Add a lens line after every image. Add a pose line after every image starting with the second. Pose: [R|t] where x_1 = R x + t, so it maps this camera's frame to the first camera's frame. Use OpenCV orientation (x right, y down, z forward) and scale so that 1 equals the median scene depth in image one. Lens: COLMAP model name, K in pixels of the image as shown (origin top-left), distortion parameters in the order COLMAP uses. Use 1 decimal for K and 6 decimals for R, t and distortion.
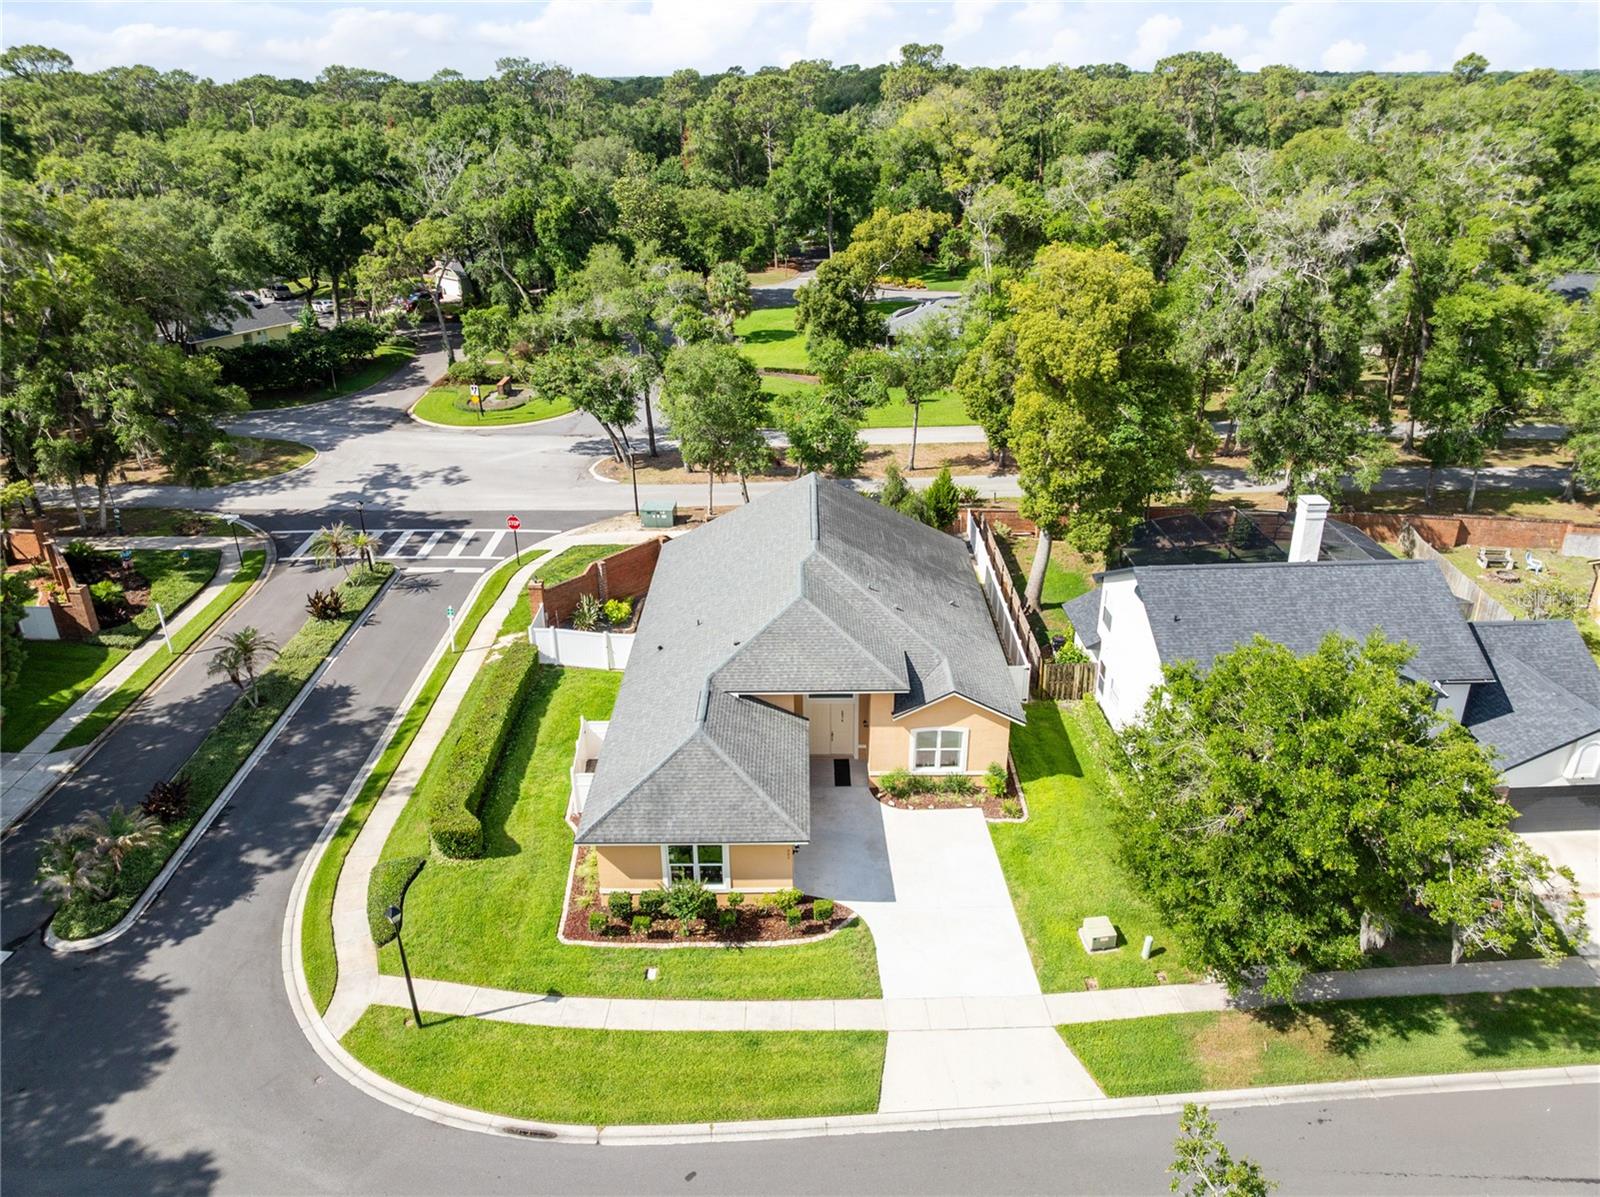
lens RADIAL K [[1136.8, 0, 798.9], [0, 1136.8, 597.0], [0, 0, 1]] dist [-0.043313, 0.010406]
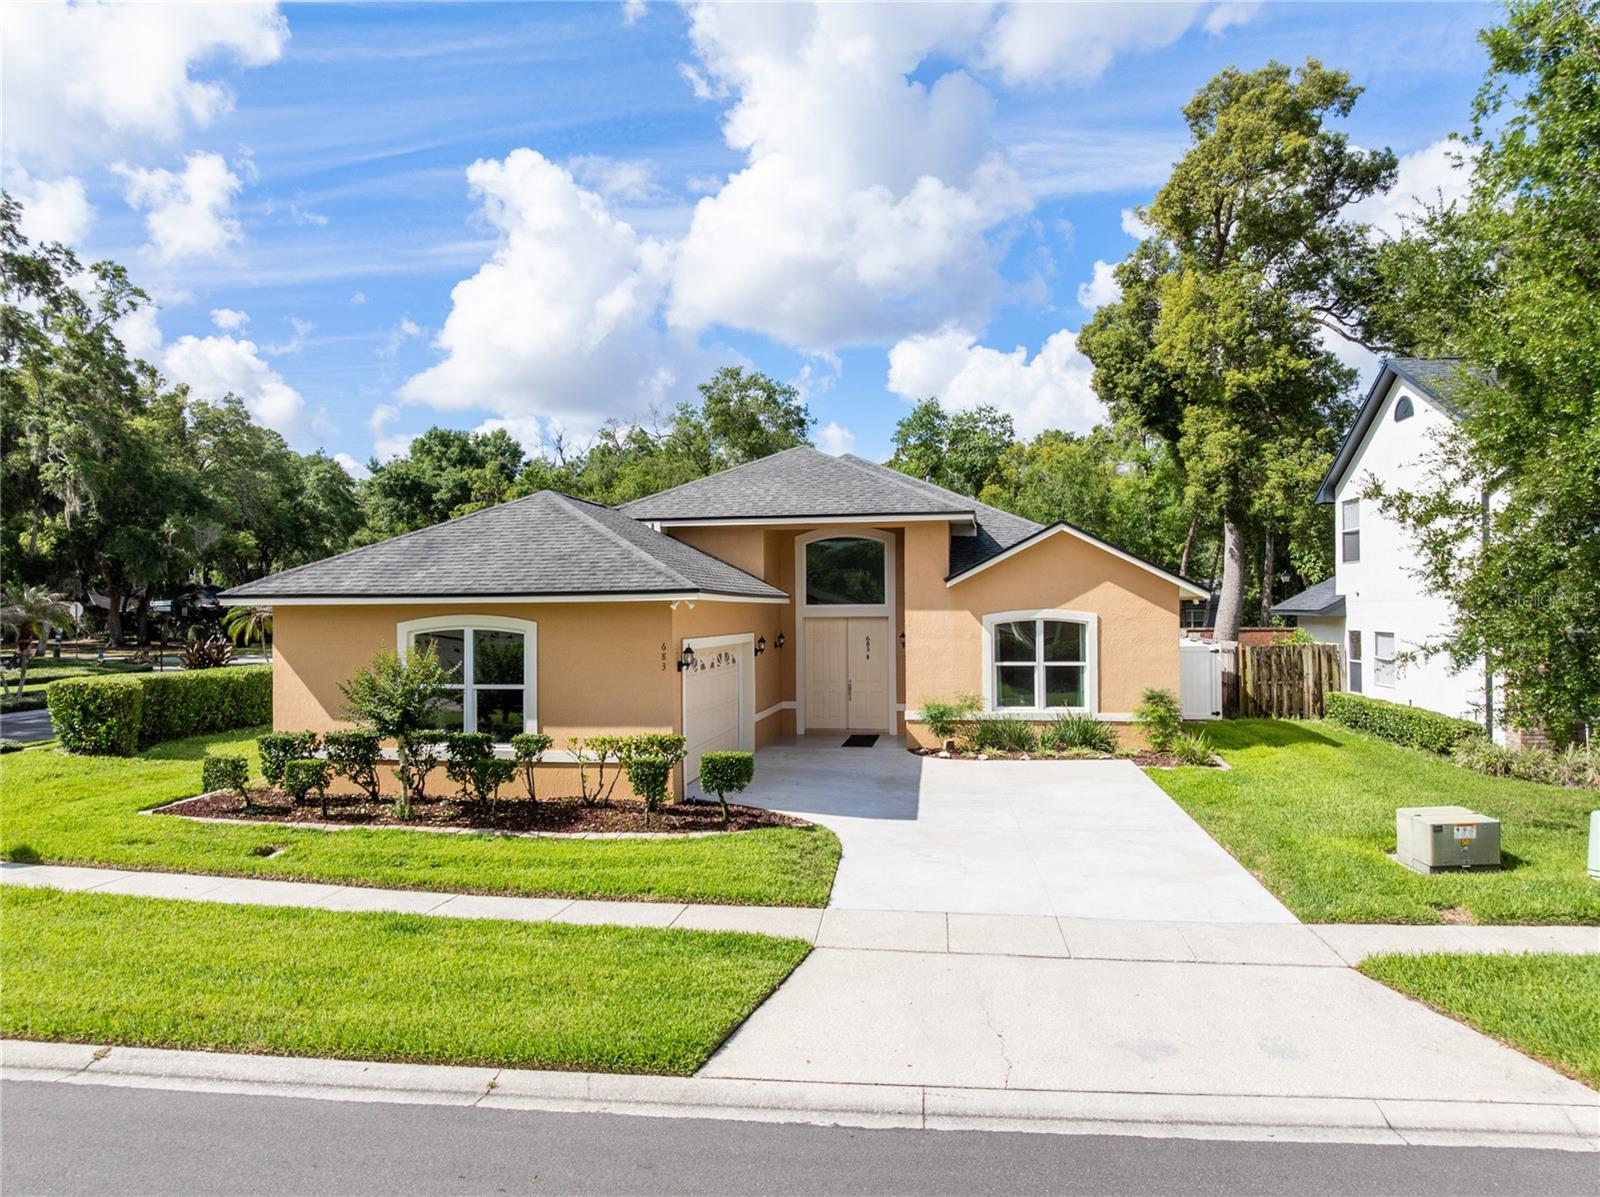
lens RADIAL K [[1136.8, 0, 795.4], [0, 1136.8, 602.6], [0, 0, 1]] dist [-0.043313, 0.010406]
pose [[0.986669, -0.001376, -0.162734, 0.100526], [-0.068033, 0.904904, -0.420143, 0.343848], [0.147837, 0.425614, 0.892747, 0.529967]]
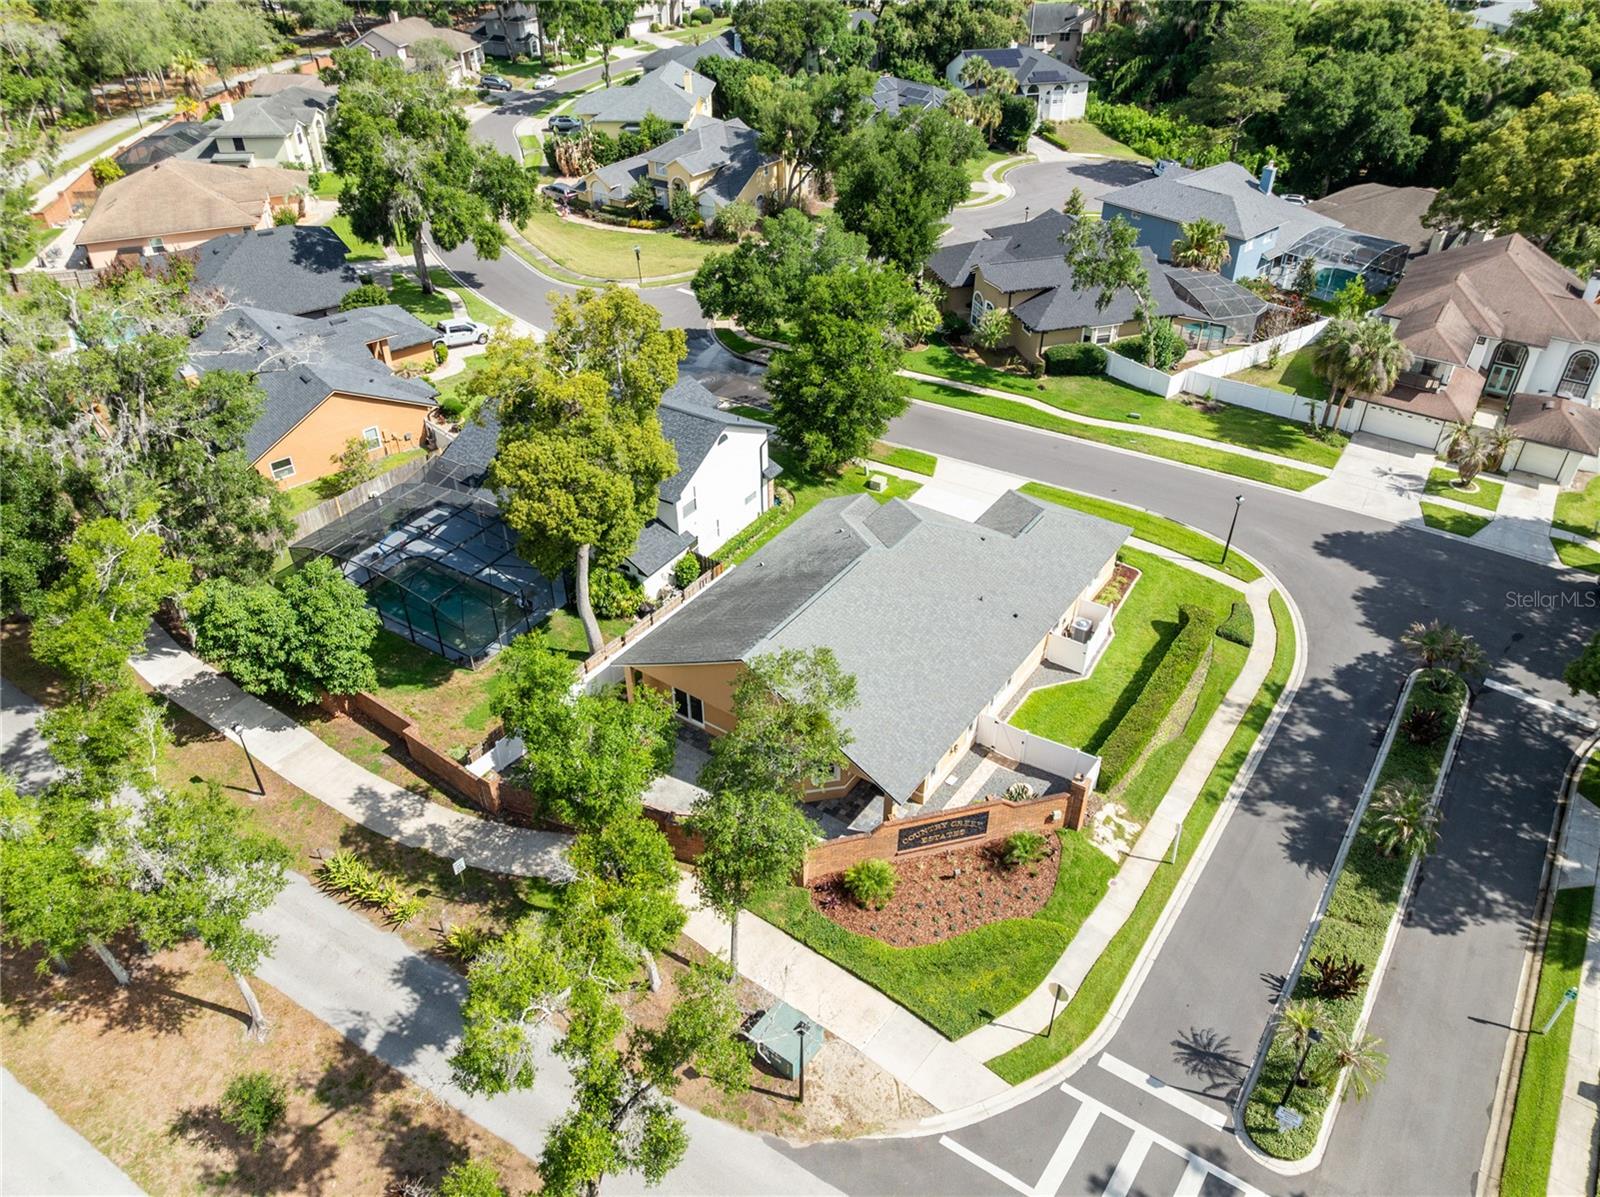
lens RADIAL K [[1136.8, 0, 795.2], [0, 1136.8, 587.6], [0, 0, 1]] dist [-0.043313, 0.010406]
pose [[-0.821655, -0.321589, 0.470599, -0.524769], [0.251777, 0.535941, 0.805838, -1.067493], [-0.511362, 0.780607, -0.359390, 1.671738]]
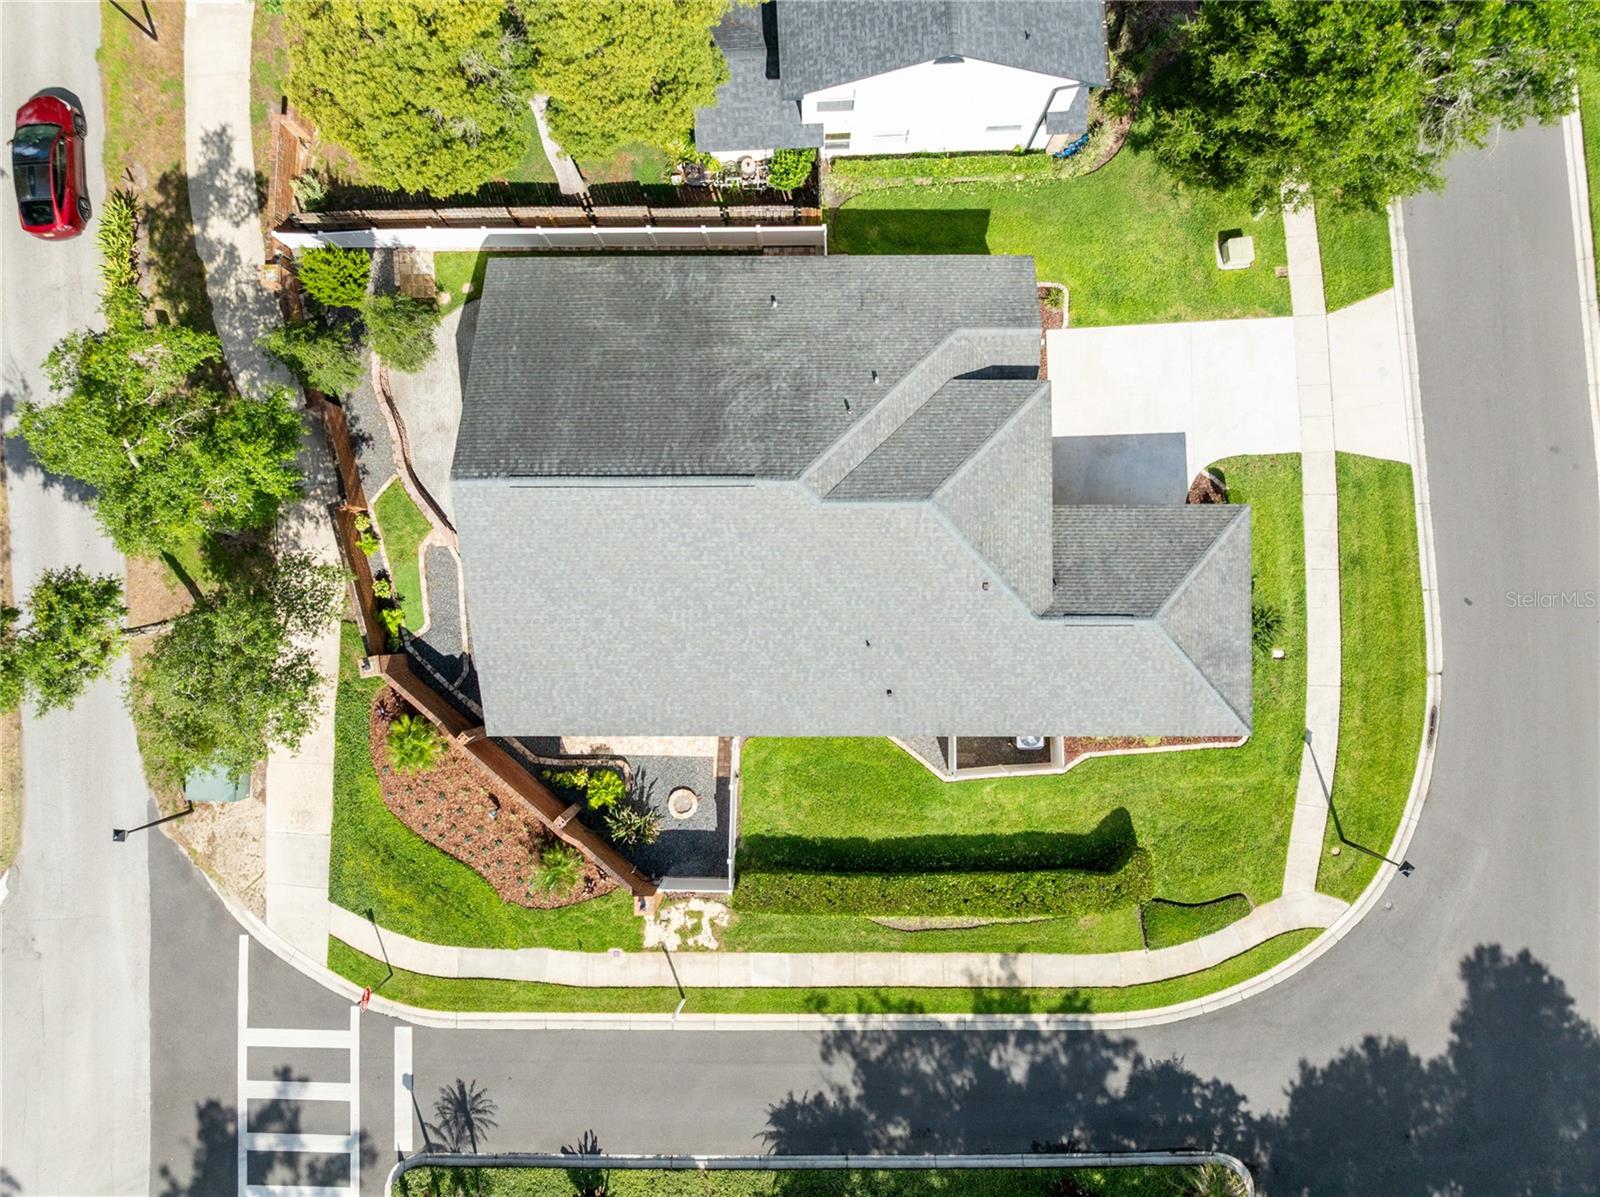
lens RADIAL K [[1136.8, 0, 794.4], [0, 1136.8, 598.6], [0, 0, 1]] dist [-0.043313, 0.010406]
pose [[-0.005871, -0.999641, 0.026128, -0.085499], [0.430807, 0.021051, 0.902198, -0.754878], [-0.902425, 0.016552, 0.430529, 0.800657]]
